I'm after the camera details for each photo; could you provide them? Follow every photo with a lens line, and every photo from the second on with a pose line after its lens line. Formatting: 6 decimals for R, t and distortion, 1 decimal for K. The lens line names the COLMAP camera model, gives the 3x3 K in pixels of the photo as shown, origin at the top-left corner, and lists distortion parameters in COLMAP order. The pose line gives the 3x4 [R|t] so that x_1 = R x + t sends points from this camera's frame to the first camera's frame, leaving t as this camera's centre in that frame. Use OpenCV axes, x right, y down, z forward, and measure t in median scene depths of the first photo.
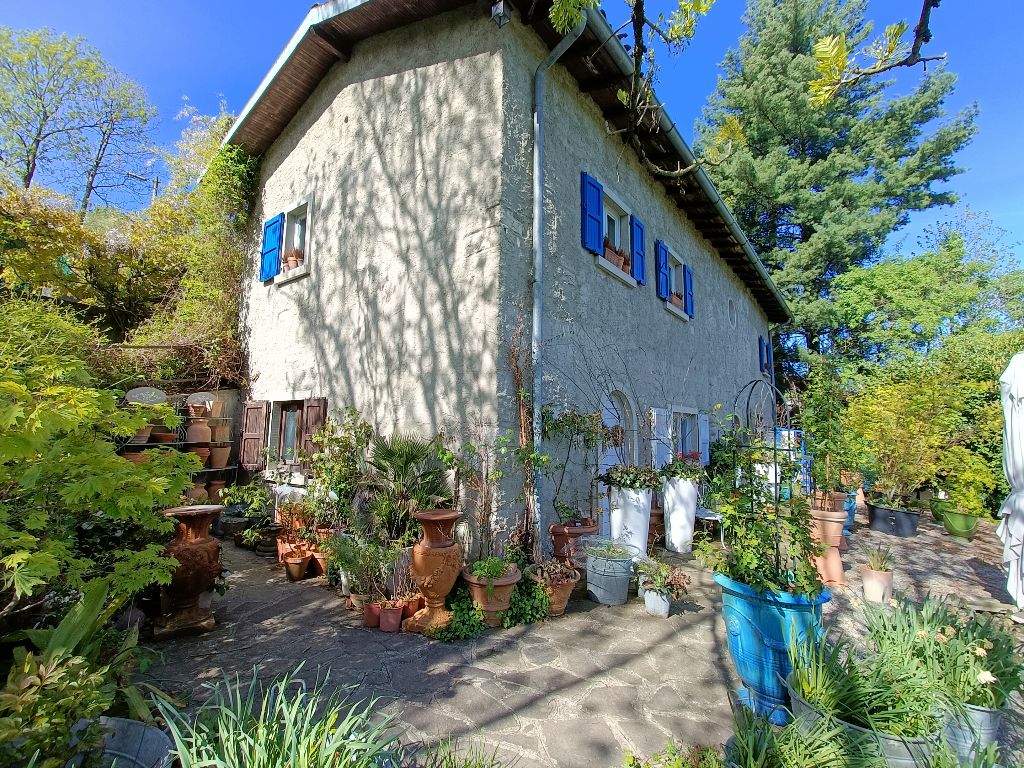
lens RADIAL K [[458.0, 0, 510.7], [0, 458.0, 374.4], [0, 0, 1]] dist [0.000205, 0.000113]
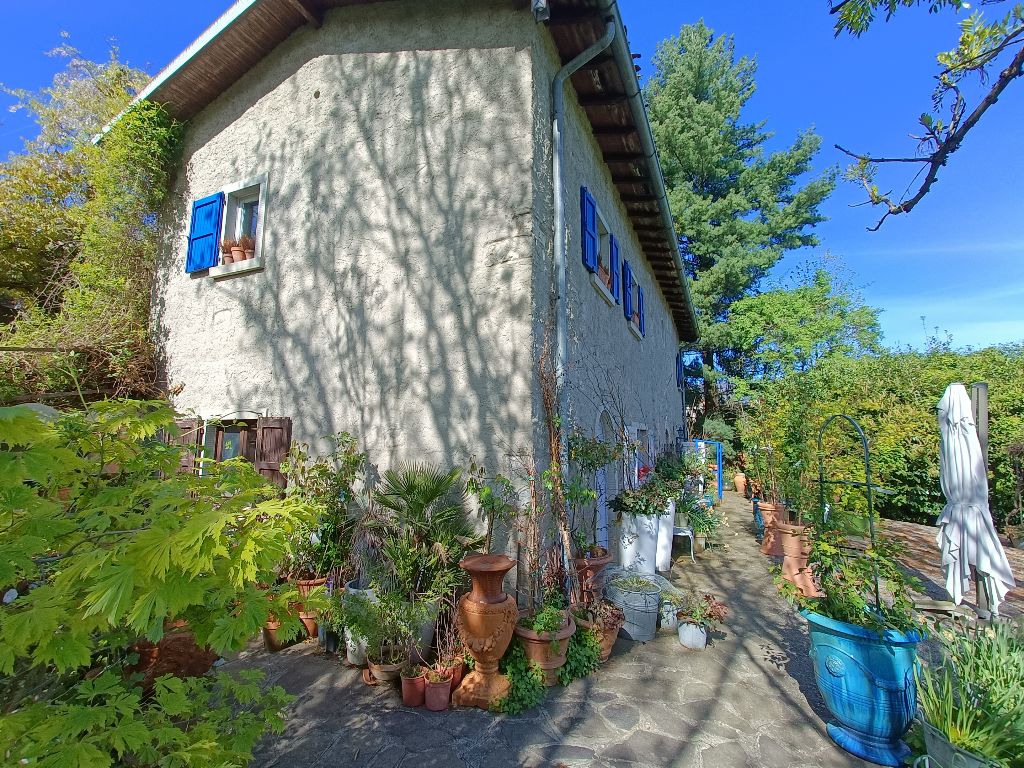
lens RADIAL K [[458.0, 0, 511.5], [0, 458.0, 375.4], [0, 0, 1]] dist [0.000205, 0.000113]
pose [[0.973769, 0.022759, 0.226397, -0.225940], [-0.020298, 0.999707, -0.013190, -0.028125], [-0.226631, 0.008249, 0.973946, 0.098861]]
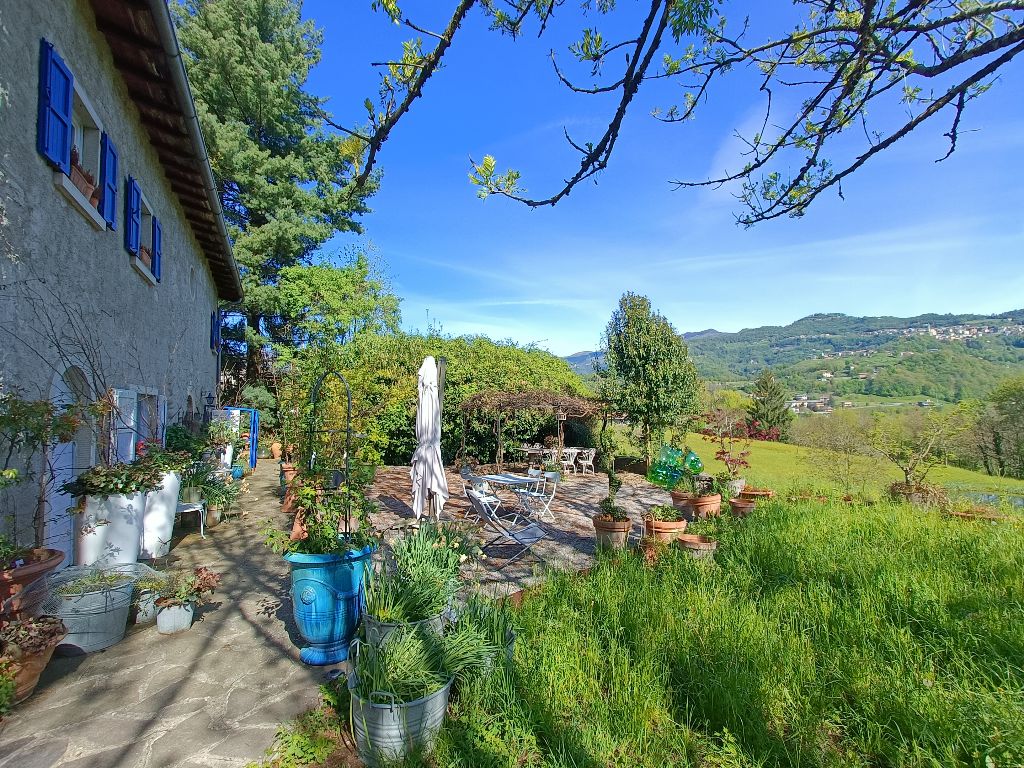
lens RADIAL K [[458.0, 0, 512.4], [0, 458.0, 374.6], [0, 0, 1]] dist [0.000205, 0.000113]
pose [[0.416464, 0.032404, 0.908574, -0.168943], [-0.080930, 0.996719, 0.001548, -0.010981], [-0.905543, -0.074176, 0.417720, 0.070442]]
